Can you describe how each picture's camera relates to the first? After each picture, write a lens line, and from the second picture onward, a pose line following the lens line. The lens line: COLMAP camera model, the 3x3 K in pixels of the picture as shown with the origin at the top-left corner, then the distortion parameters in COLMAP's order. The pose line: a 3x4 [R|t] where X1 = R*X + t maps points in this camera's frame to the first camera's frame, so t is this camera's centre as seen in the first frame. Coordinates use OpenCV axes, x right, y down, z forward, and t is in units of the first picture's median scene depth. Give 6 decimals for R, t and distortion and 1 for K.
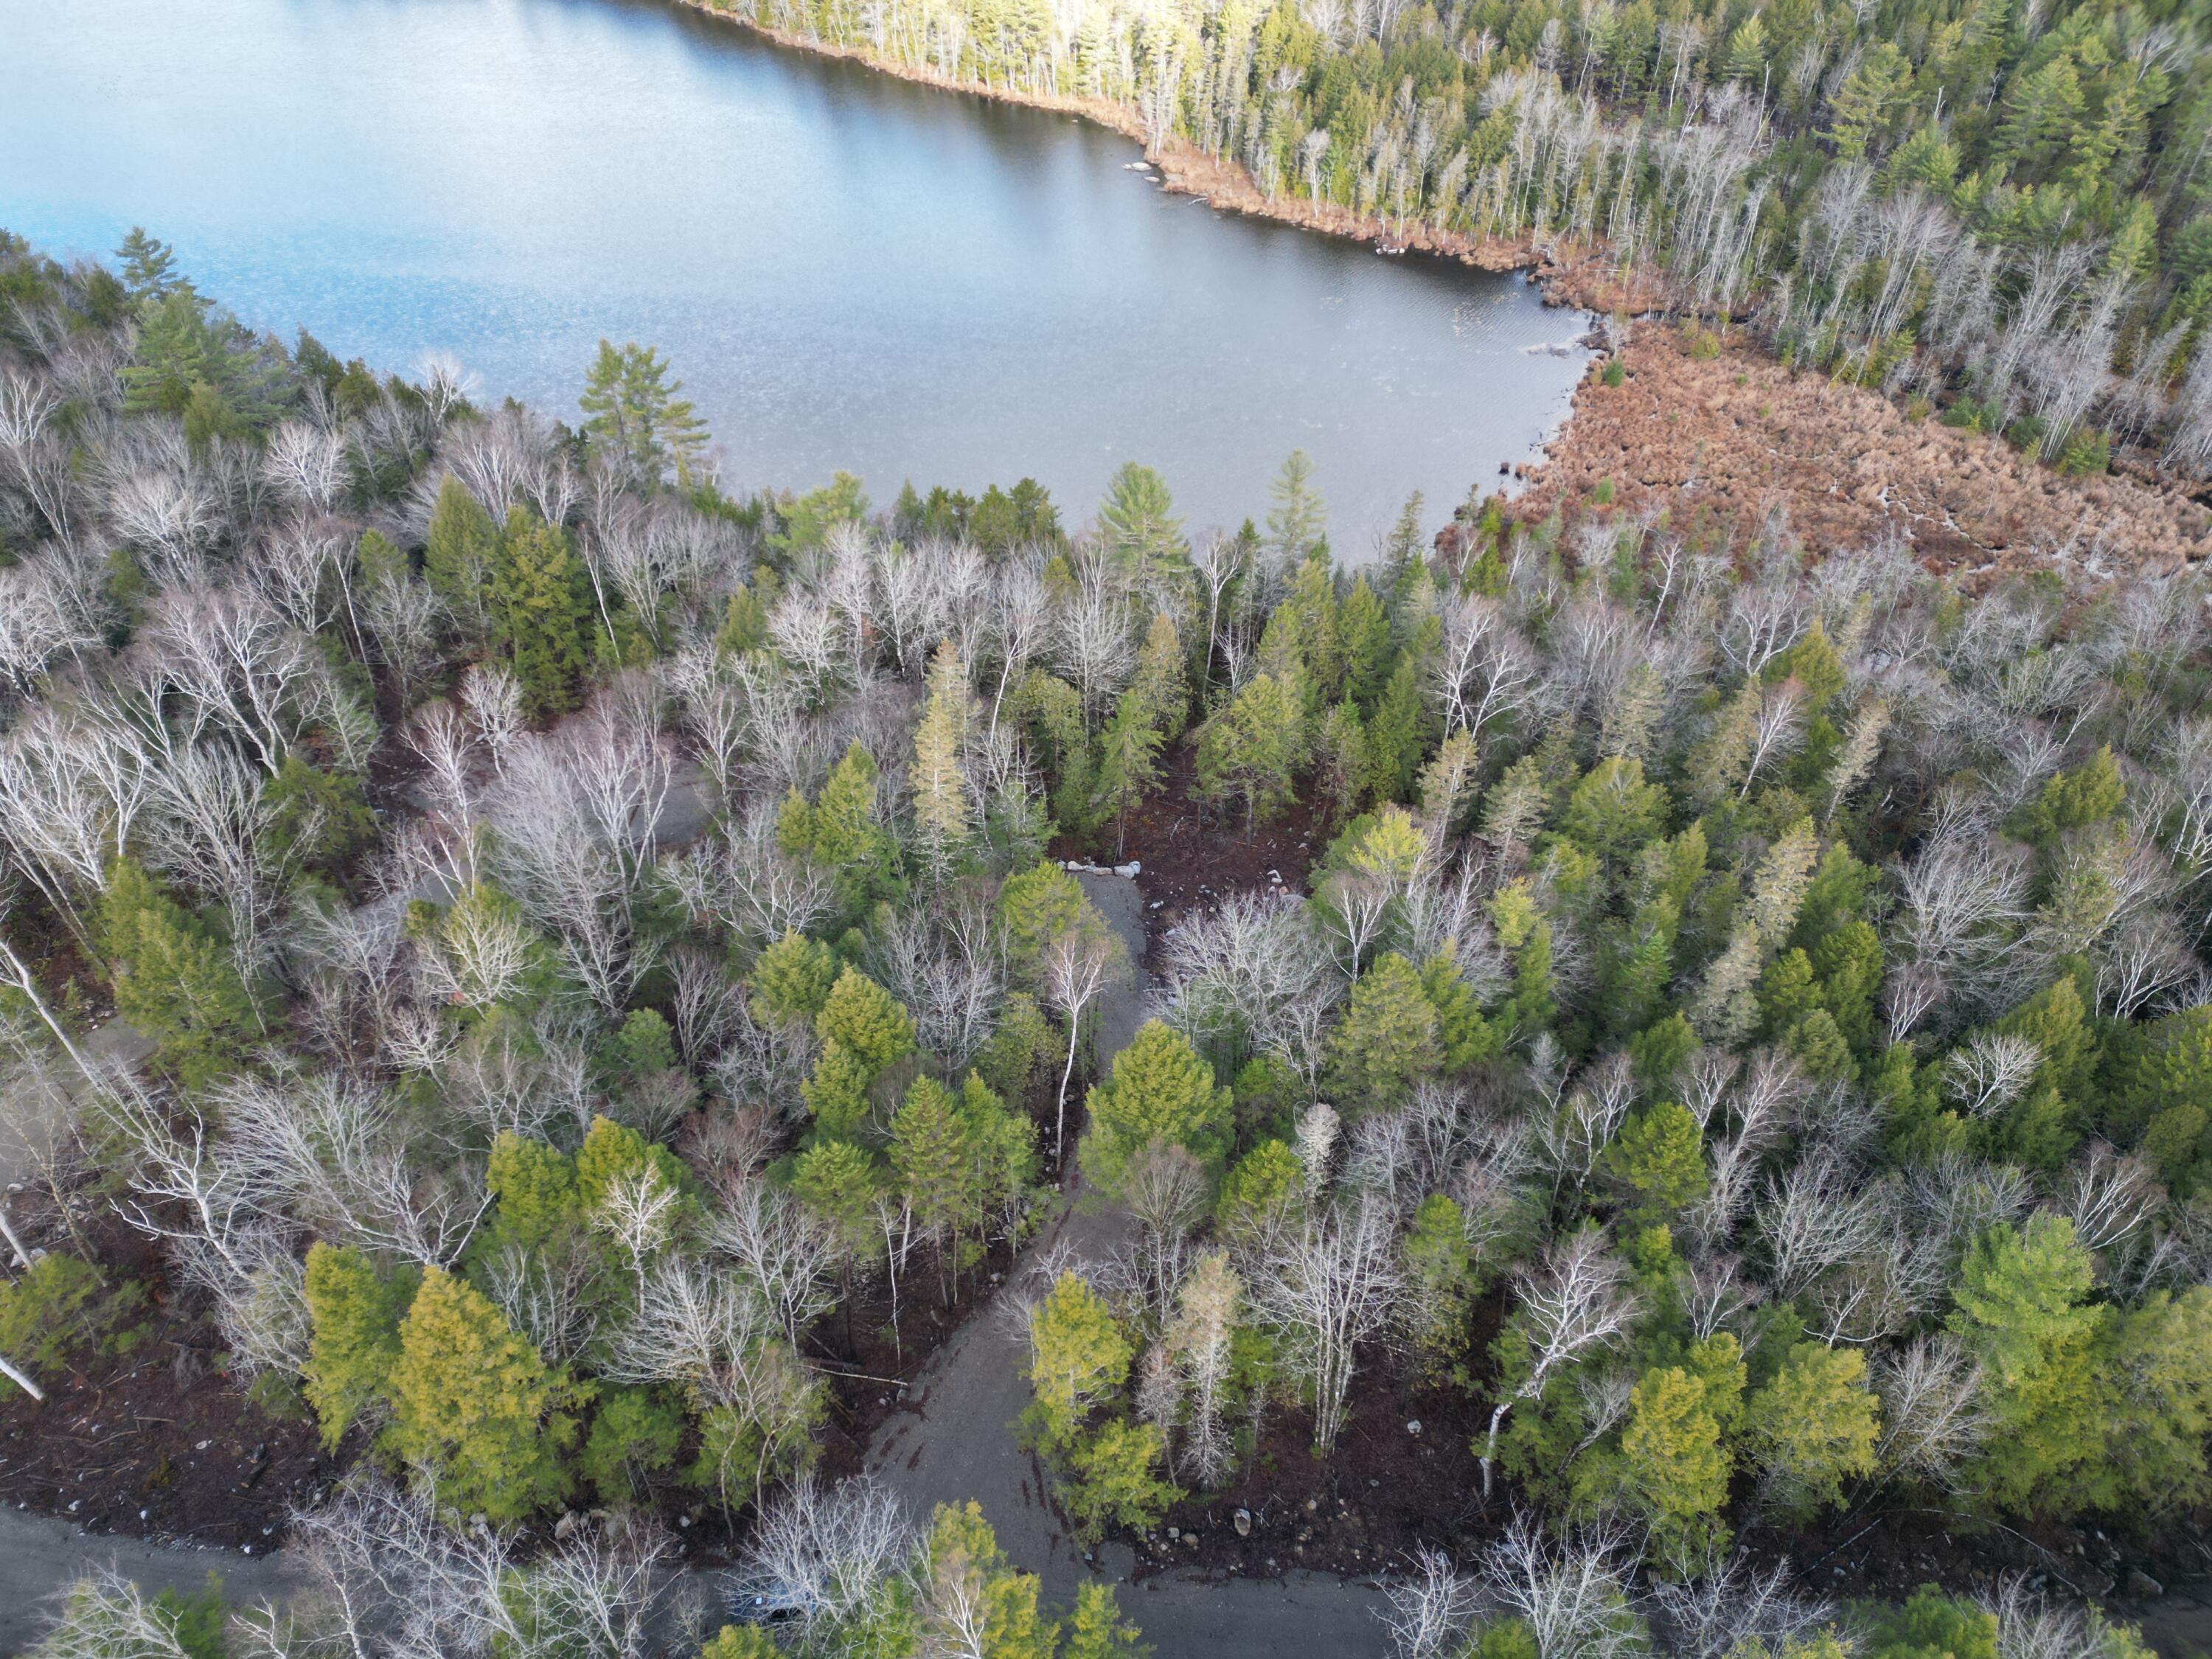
lens RADIAL K [[1534.2, 0, 1092.1], [0, 1534.2, 838.1], [0, 0, 1]] dist [0.079601, -0.063552]
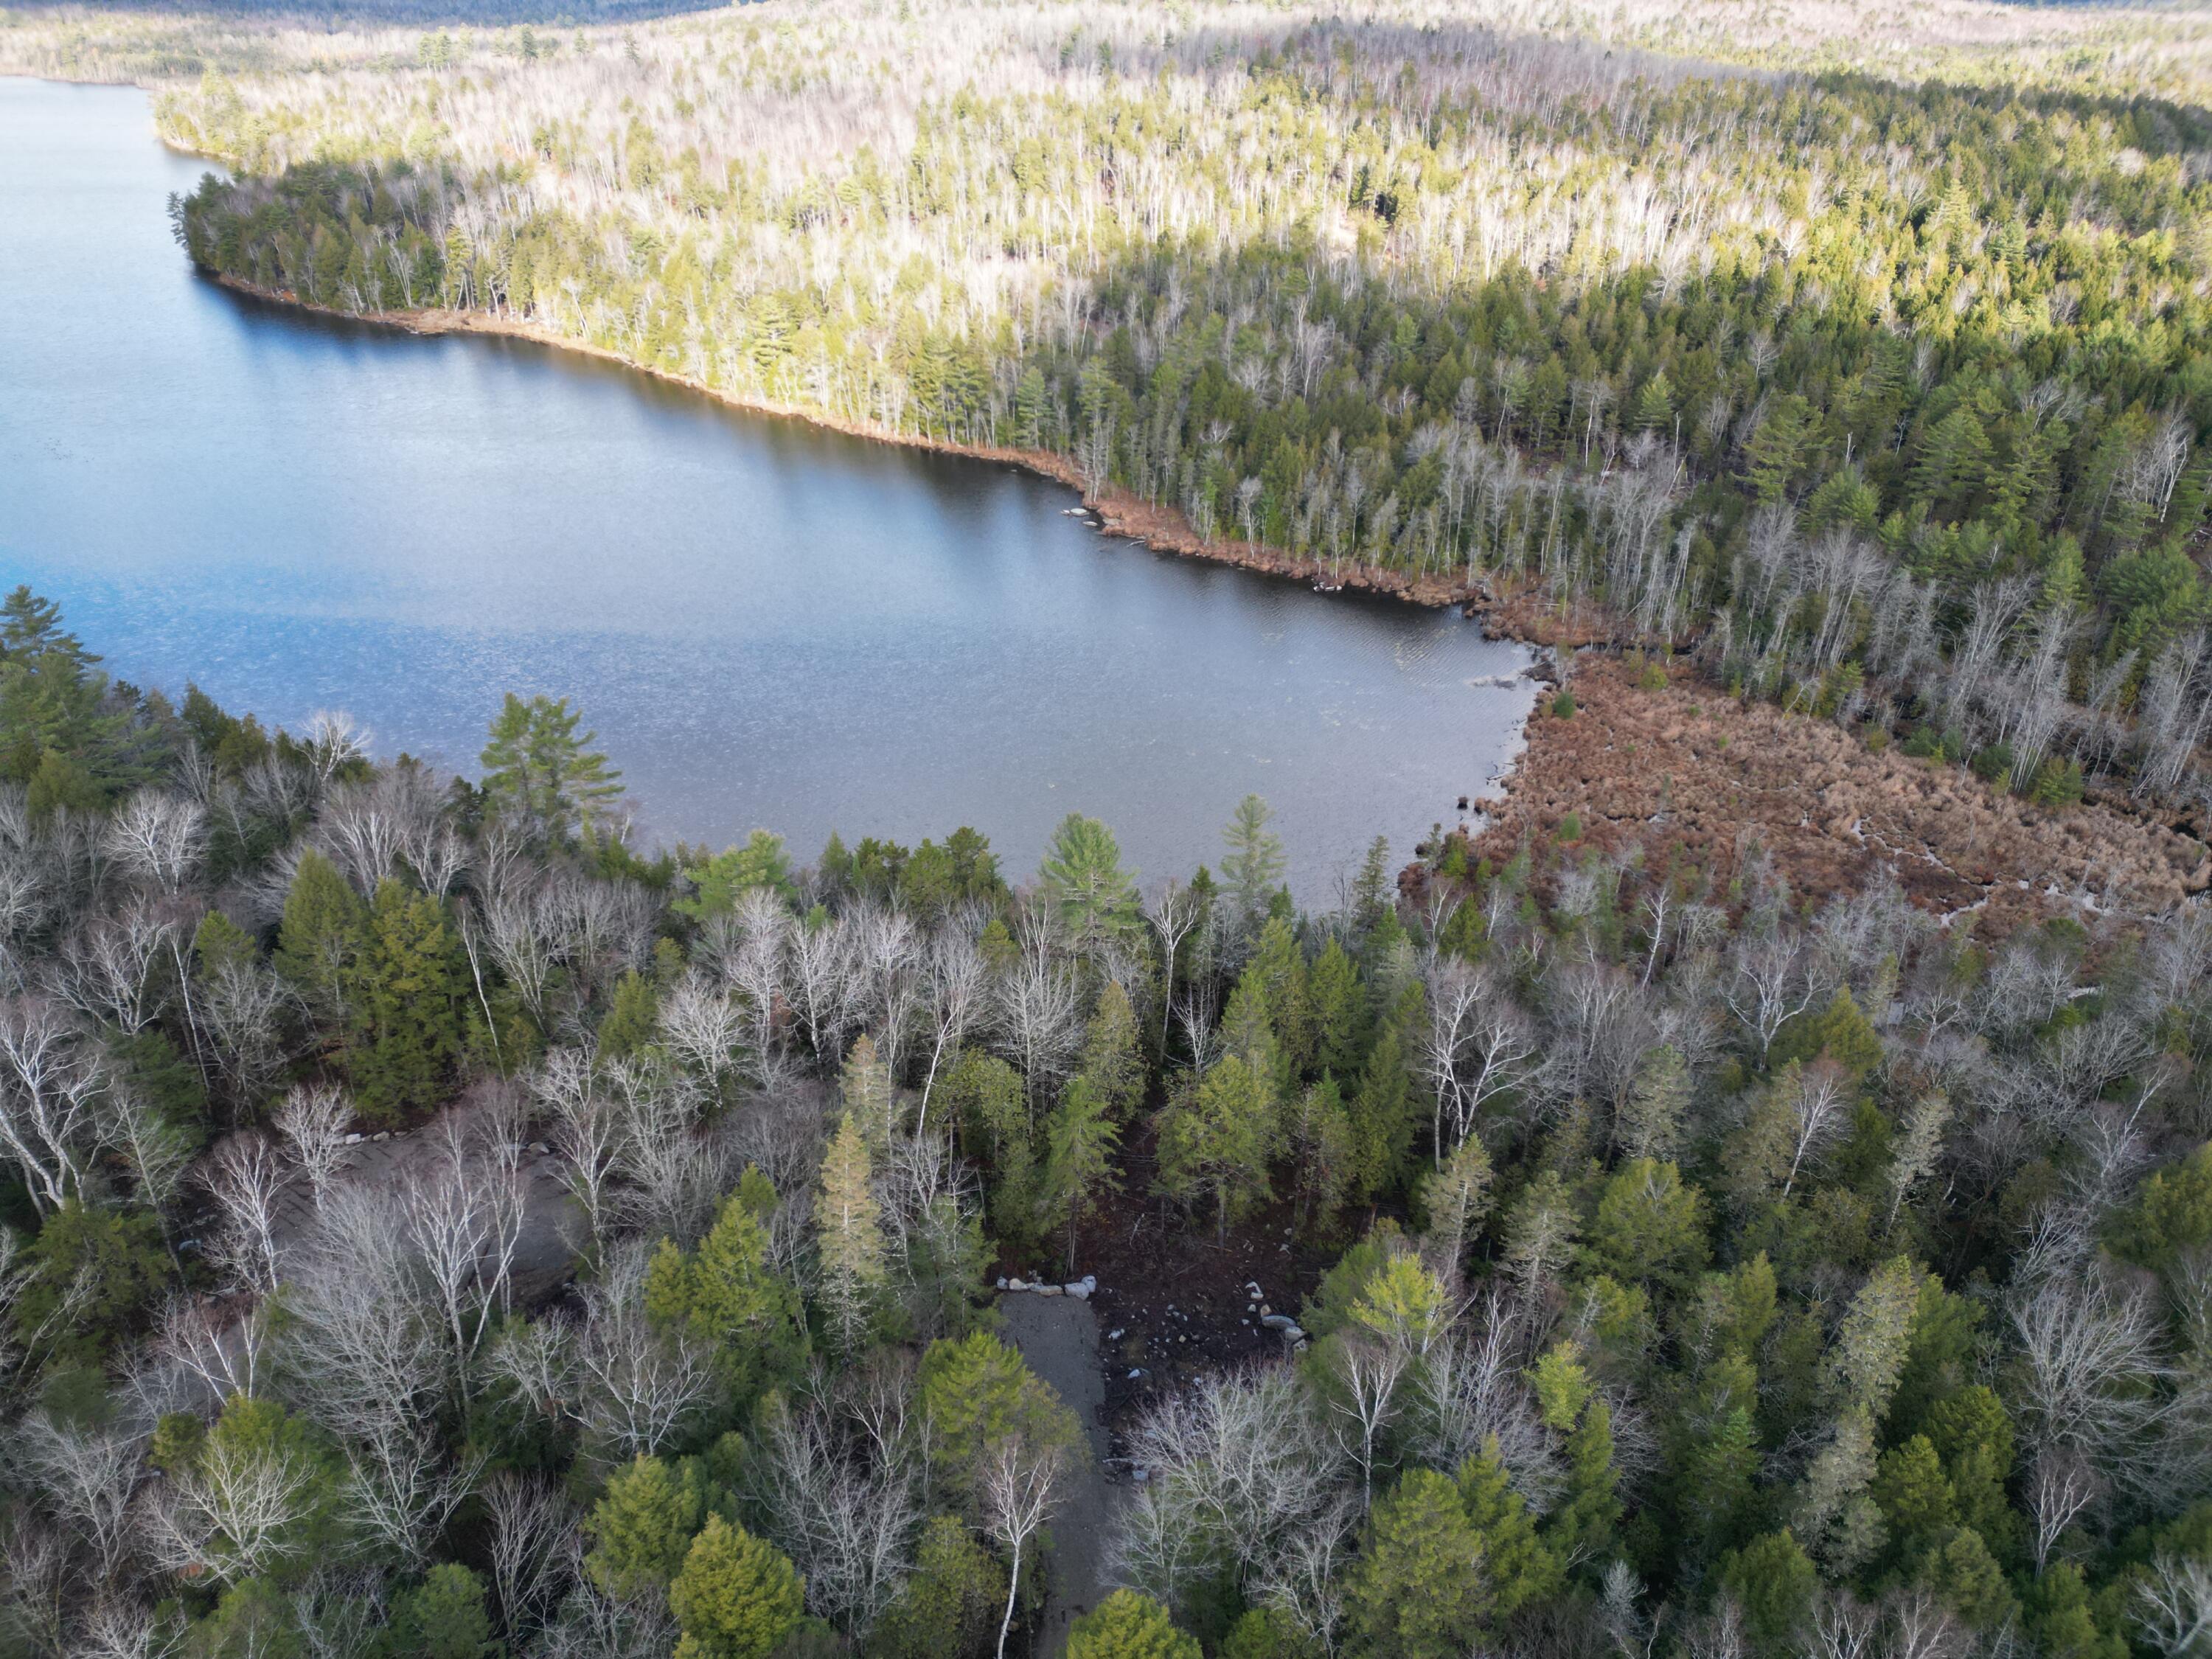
lens RADIAL K [[1534.2, 0, 1093.2], [0, 1534.2, 851.2], [0, 0, 1]] dist [0.079601, -0.063552]
pose [[0.999254, -0.017391, 0.034476, 0.003618], [0.023518, 0.982242, -0.186141, -0.044807], [-0.030627, 0.186813, 0.981918, 0.088837]]
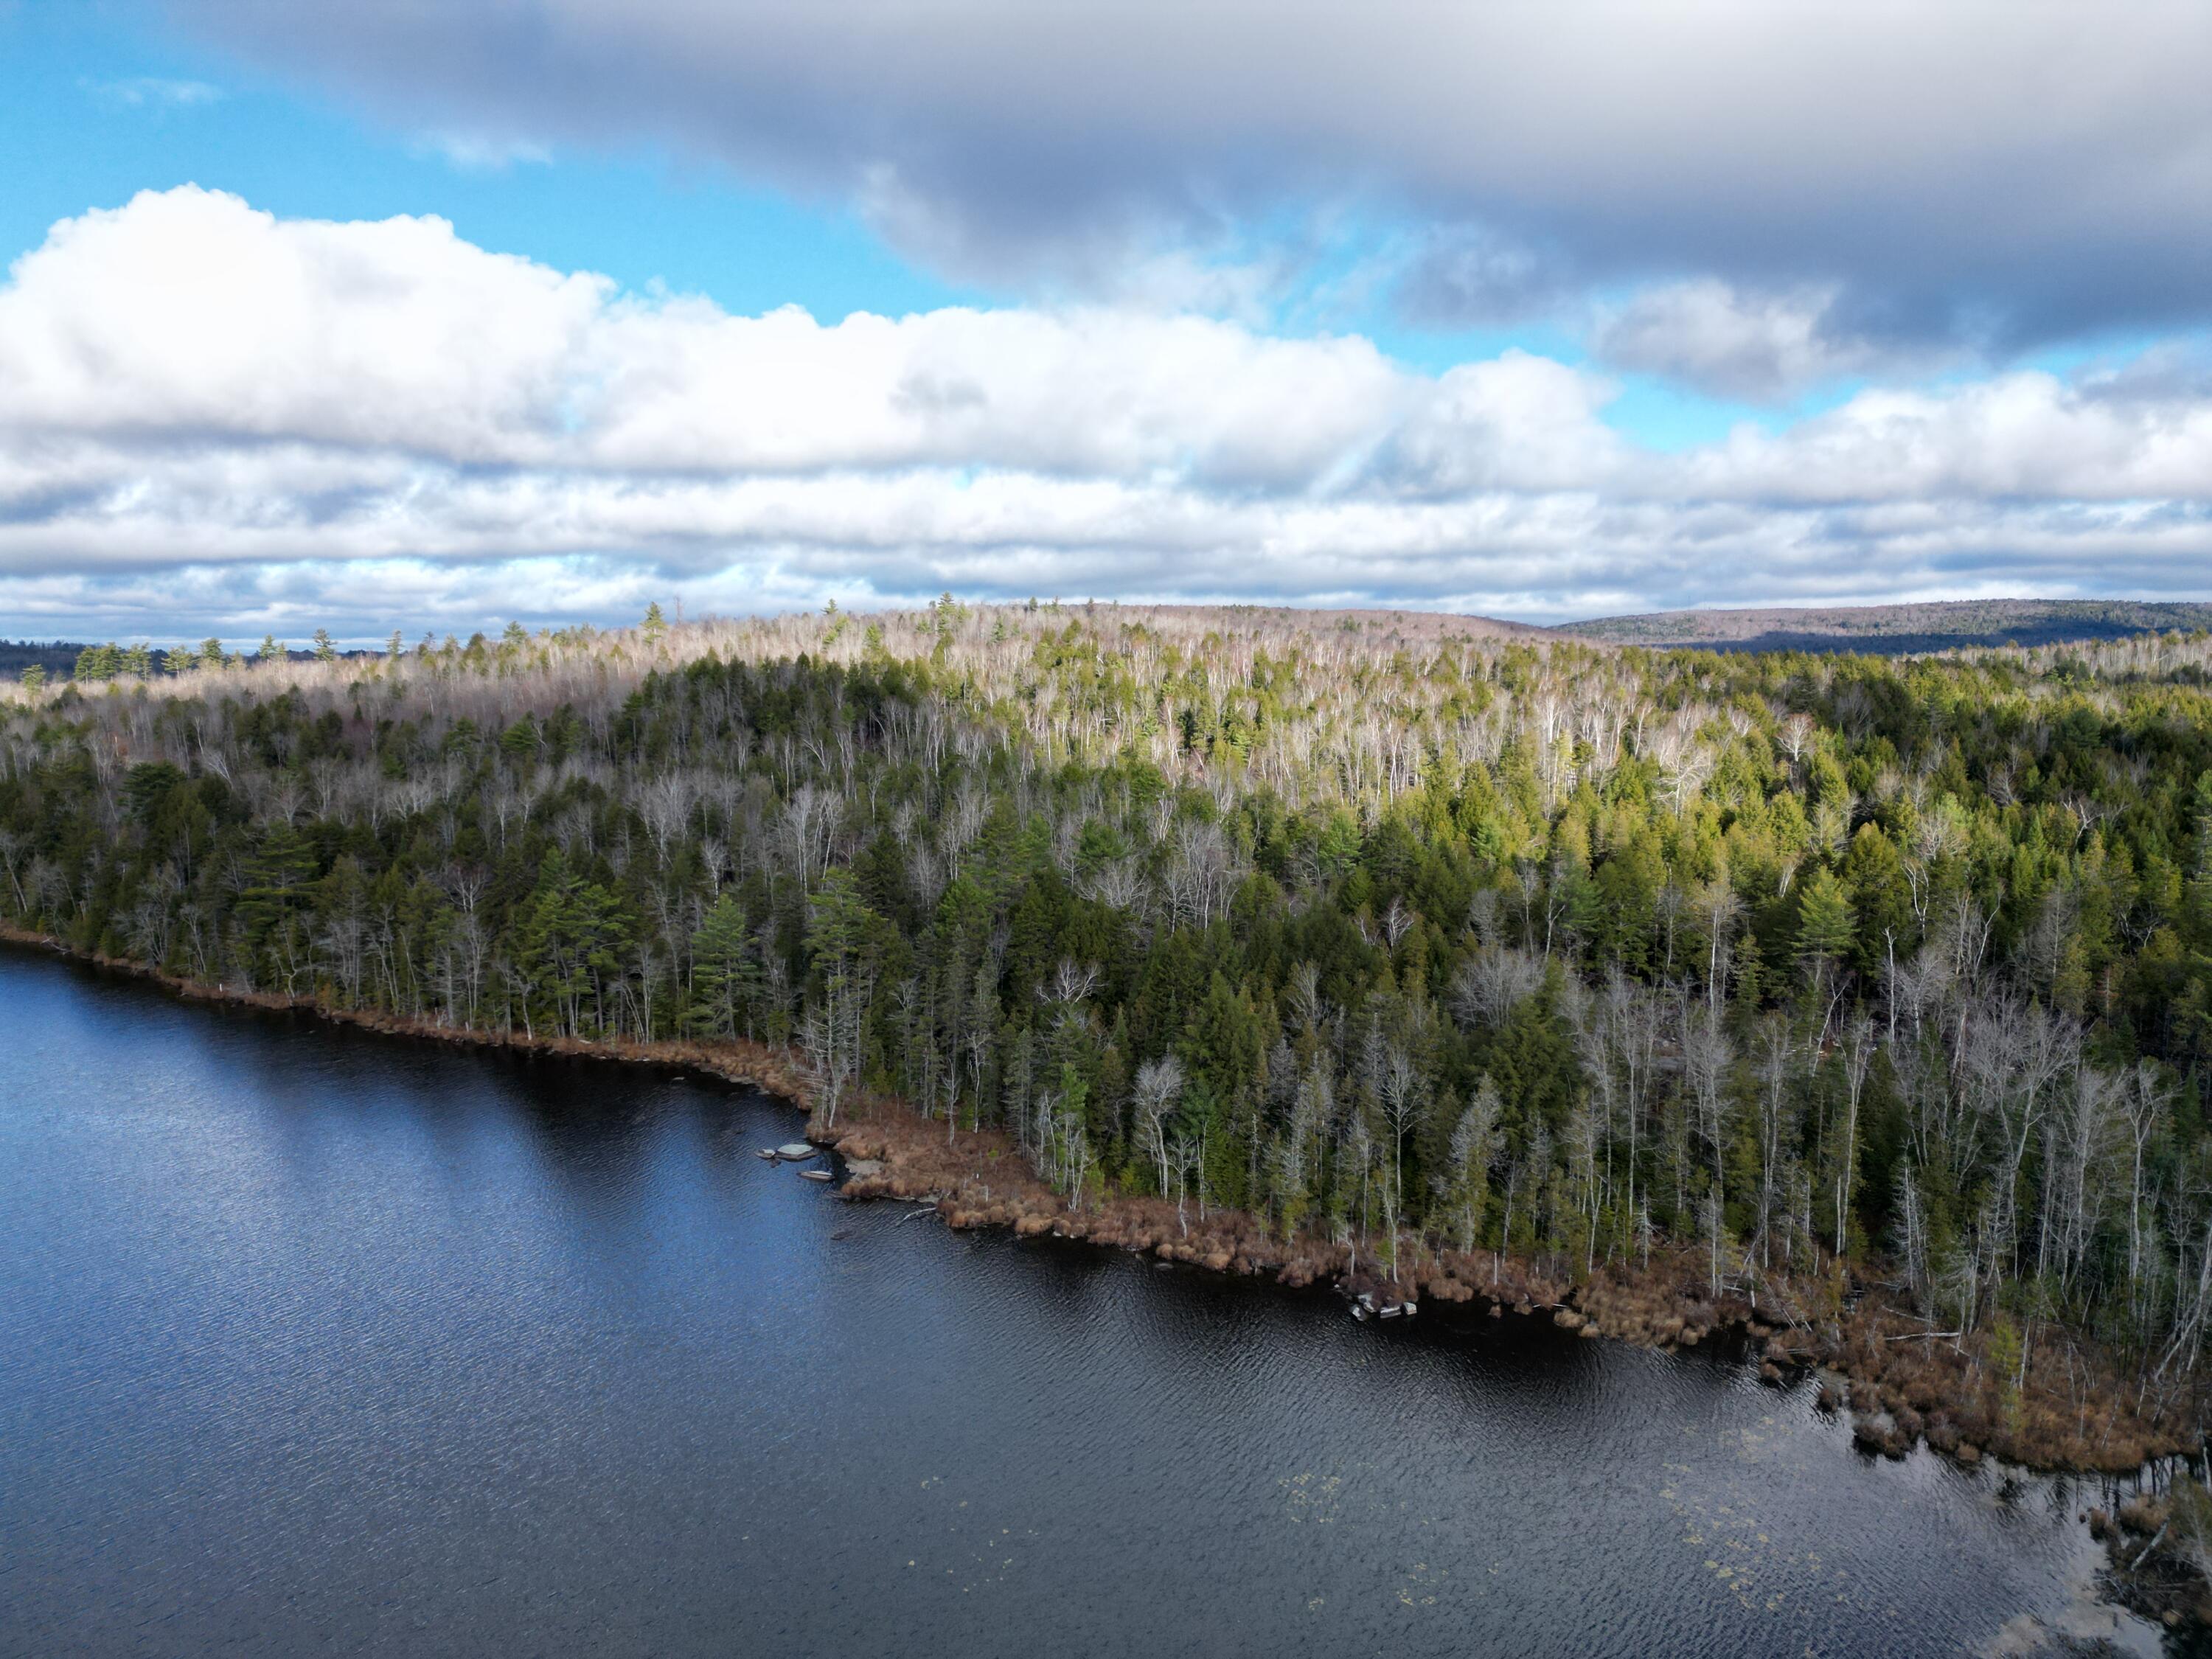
lens RADIAL K [[1534.2, 0, 1099.6], [0, 1534.2, 817.5], [0, 0, 1]] dist [0.079601, -0.063552]
pose [[0.983077, -0.023040, 0.181736, 0.073136], [0.122585, 0.819950, -0.559155, -0.433734], [-0.136132, 0.571971, 0.808899, 0.986740]]
